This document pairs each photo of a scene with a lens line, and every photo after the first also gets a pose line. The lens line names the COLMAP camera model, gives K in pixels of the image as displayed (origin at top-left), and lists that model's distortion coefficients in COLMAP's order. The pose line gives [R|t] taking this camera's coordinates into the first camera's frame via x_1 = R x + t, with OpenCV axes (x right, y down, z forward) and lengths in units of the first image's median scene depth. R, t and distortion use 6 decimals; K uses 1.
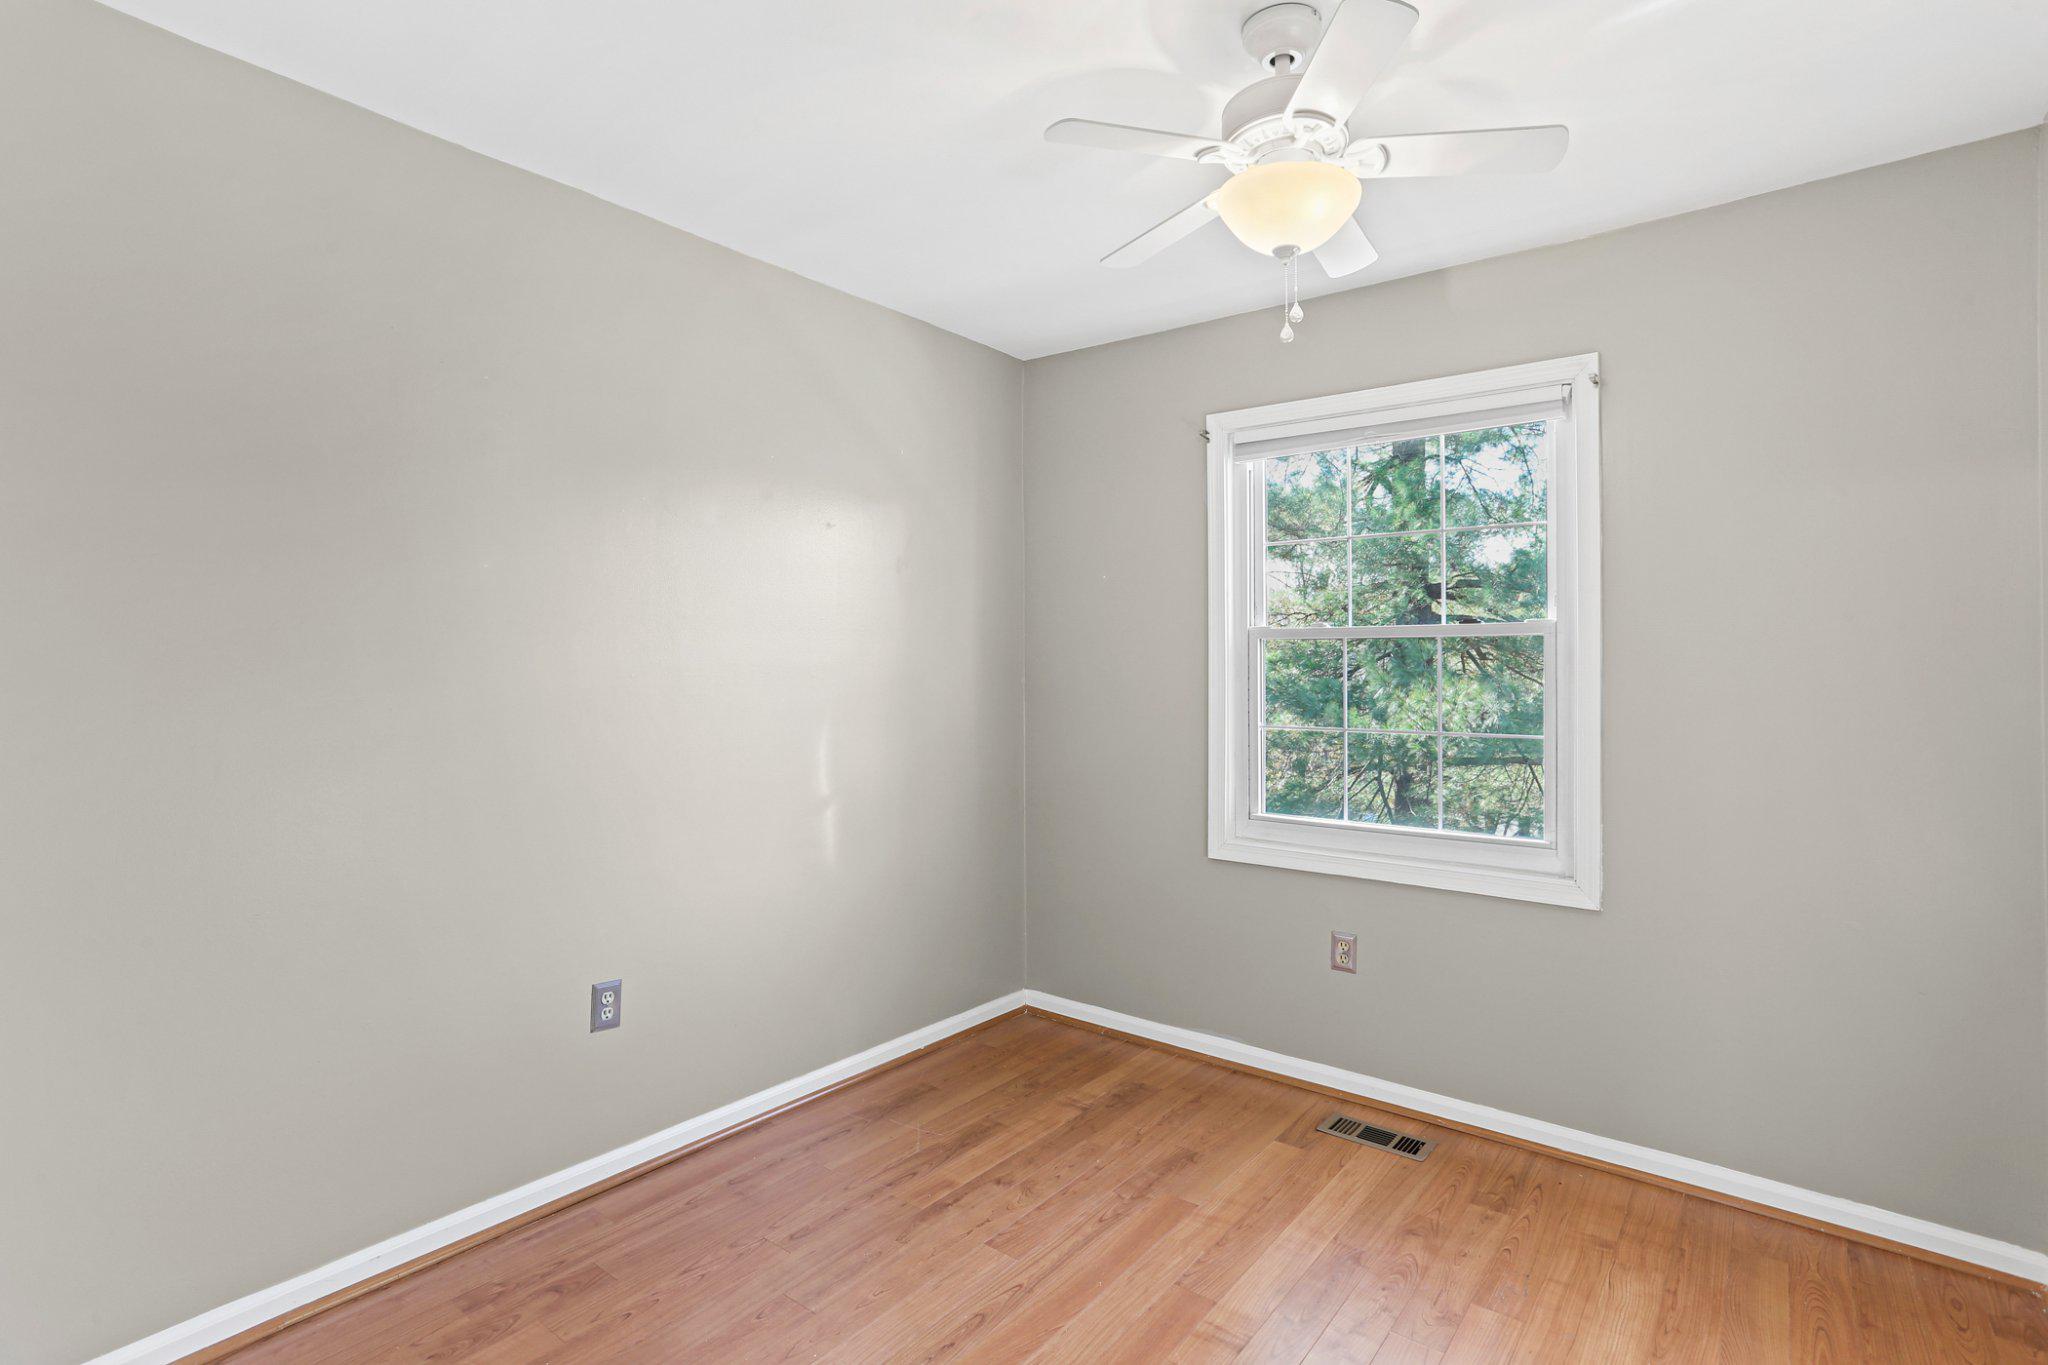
lens RADIAL K [[1000.4, 0, 1003.5], [0, 1000.4, 659.3], [0, 0, 1]] dist [-0.042226, 0.028645]
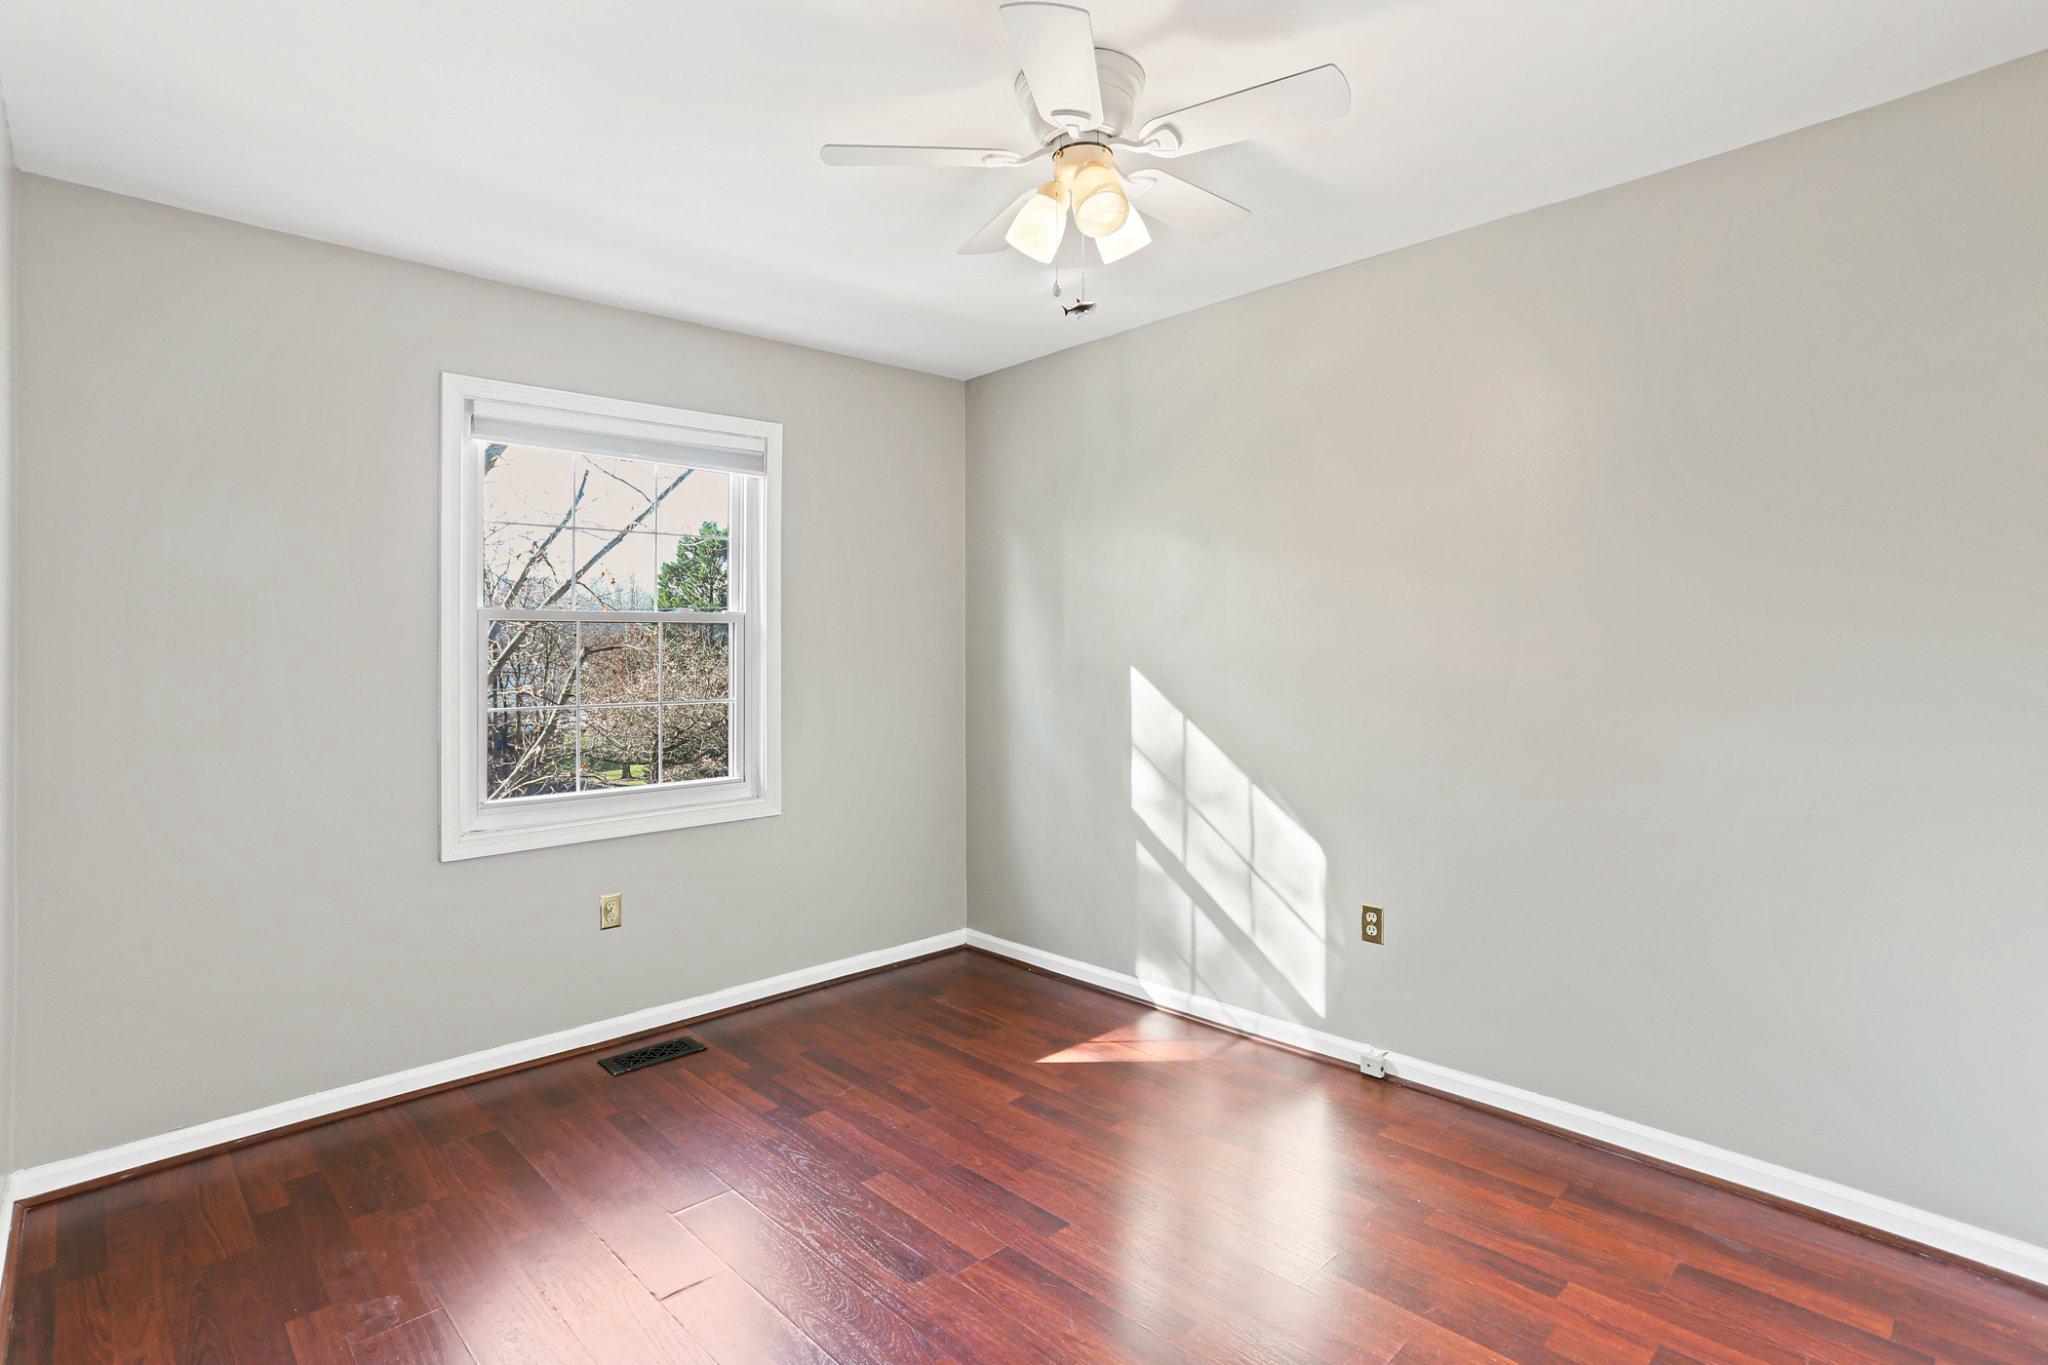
lens RADIAL K [[993.8, 0, 994.8], [0, 993.8, 676.4], [0, 0, 1]] dist [-0.047468, 0.038442]
pose [[0.109810, -0.037019, 0.993263, -0.634057], [-0.000577, 0.999304, 0.037308, -0.004079], [-0.993952, -0.004670, 0.109712, 0.401264]]
